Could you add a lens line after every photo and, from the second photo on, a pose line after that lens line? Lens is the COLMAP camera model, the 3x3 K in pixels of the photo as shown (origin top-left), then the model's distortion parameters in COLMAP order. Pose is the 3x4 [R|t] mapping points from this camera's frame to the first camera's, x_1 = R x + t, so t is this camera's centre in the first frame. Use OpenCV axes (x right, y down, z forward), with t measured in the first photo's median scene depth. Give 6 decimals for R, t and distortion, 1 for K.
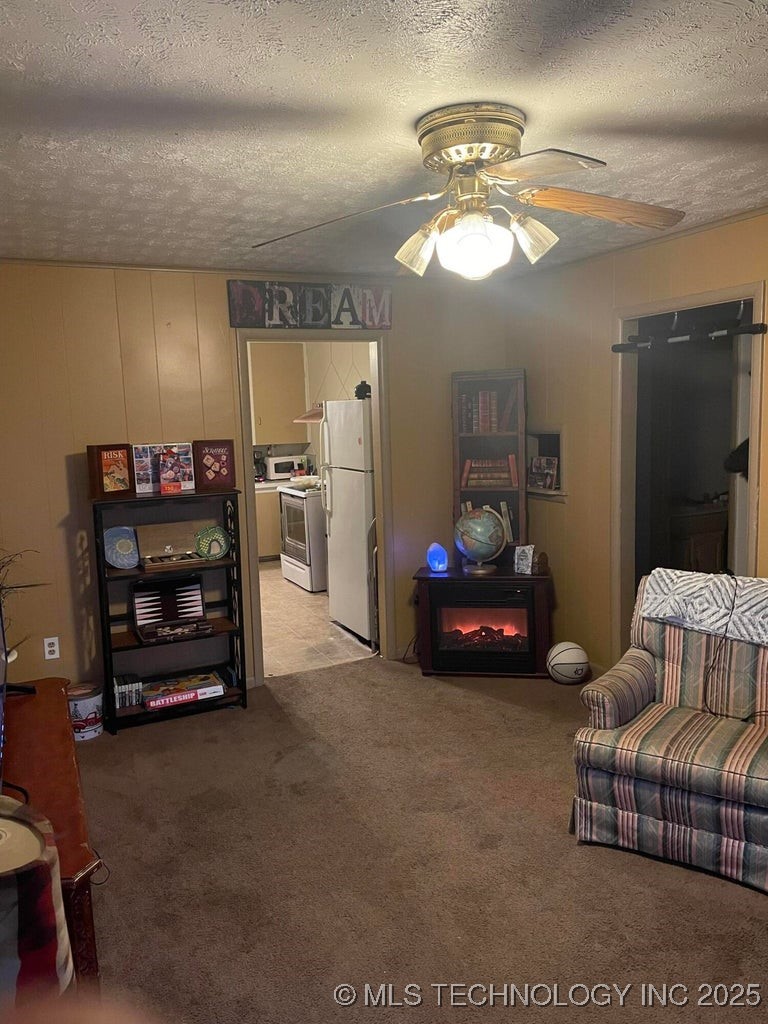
lens RADIAL K [[766.2, 0, 384.5], [0, 766.2, 514.1], [0, 0, 1]] dist [-0.001611, -0.000153]
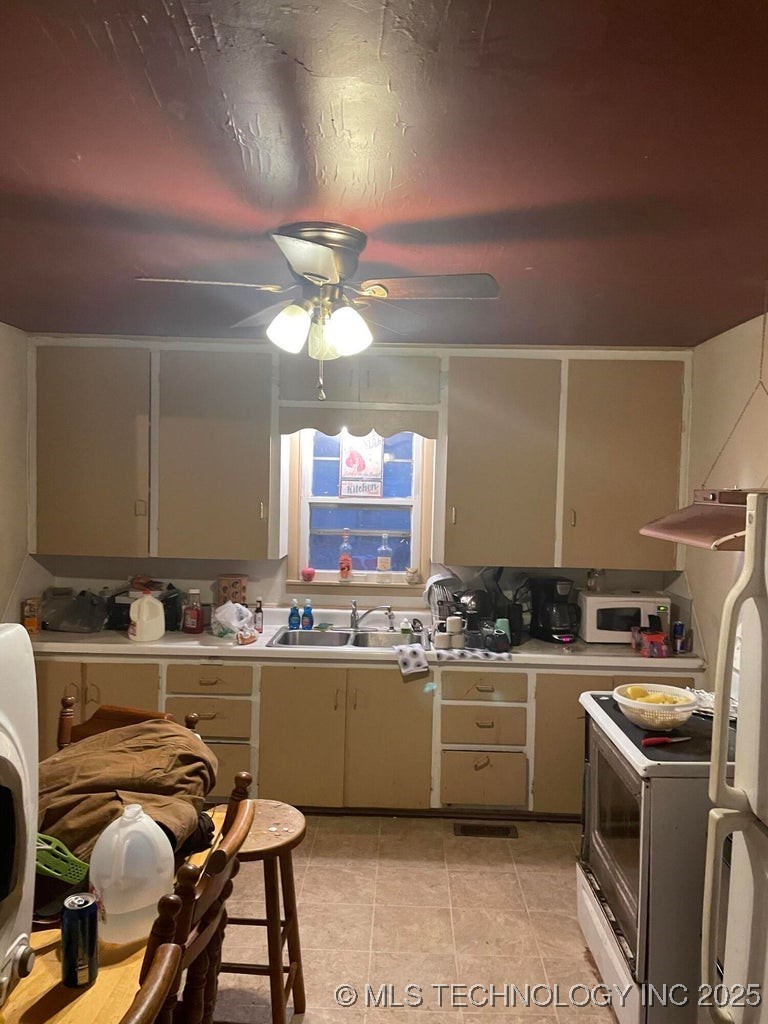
lens RADIAL K [[766.2, 0, 383.3], [0, 766.2, 512.5], [0, 0, 1]] dist [-0.001611, -0.000153]
pose [[0.888005, 0.068941, -0.454637, -0.049603], [-0.116099, 0.990280, -0.076600, -0.073209], [0.444937, 0.120804, 0.887377, 0.508884]]
